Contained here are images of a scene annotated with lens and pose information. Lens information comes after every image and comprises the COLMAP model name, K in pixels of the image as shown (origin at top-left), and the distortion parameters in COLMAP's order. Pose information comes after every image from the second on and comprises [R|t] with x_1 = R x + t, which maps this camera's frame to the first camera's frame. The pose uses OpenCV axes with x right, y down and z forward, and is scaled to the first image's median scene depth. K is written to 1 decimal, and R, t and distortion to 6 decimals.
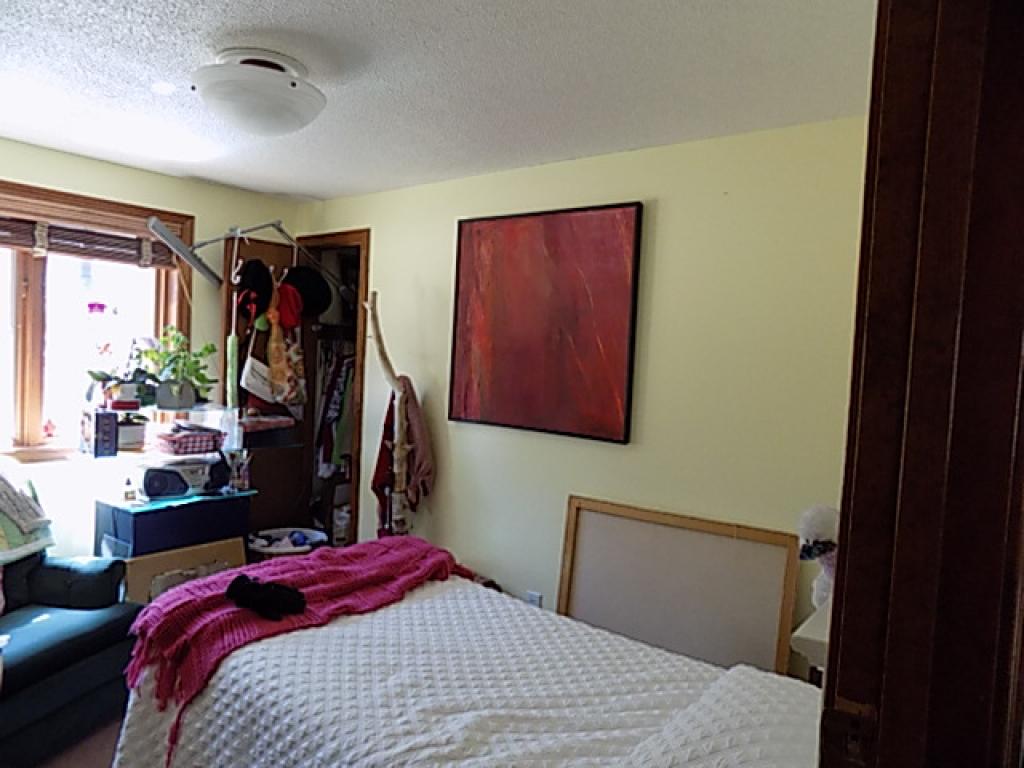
lens RADIAL K [[692.3, 0, 509.2], [0, 692.3, 378.2], [0, 0, 1]] dist [-0.075424, 0.079039]
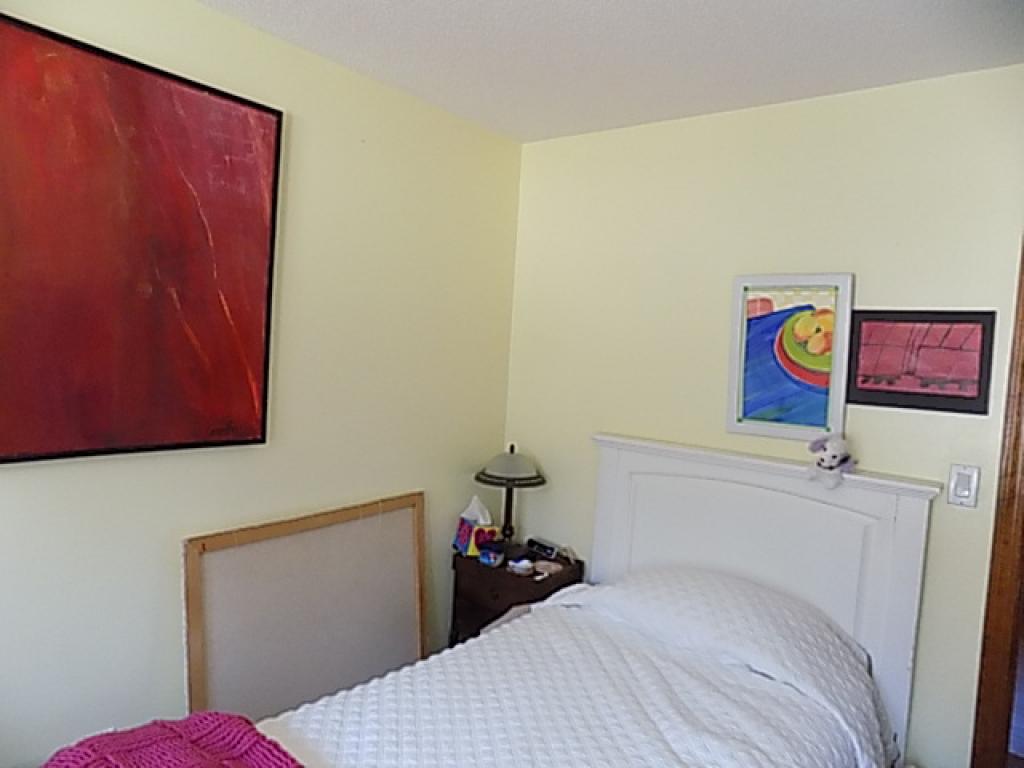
lens RADIAL K [[692.3, 0, 509.2], [0, 692.3, 378.2], [0, 0, 1]] dist [-0.075424, 0.079039]
pose [[0.010719, -0.088501, 0.996018, -0.546336], [0.005039, 0.996068, 0.088451, -0.035517], [-0.999930, 0.004071, 0.011123, 0.731265]]
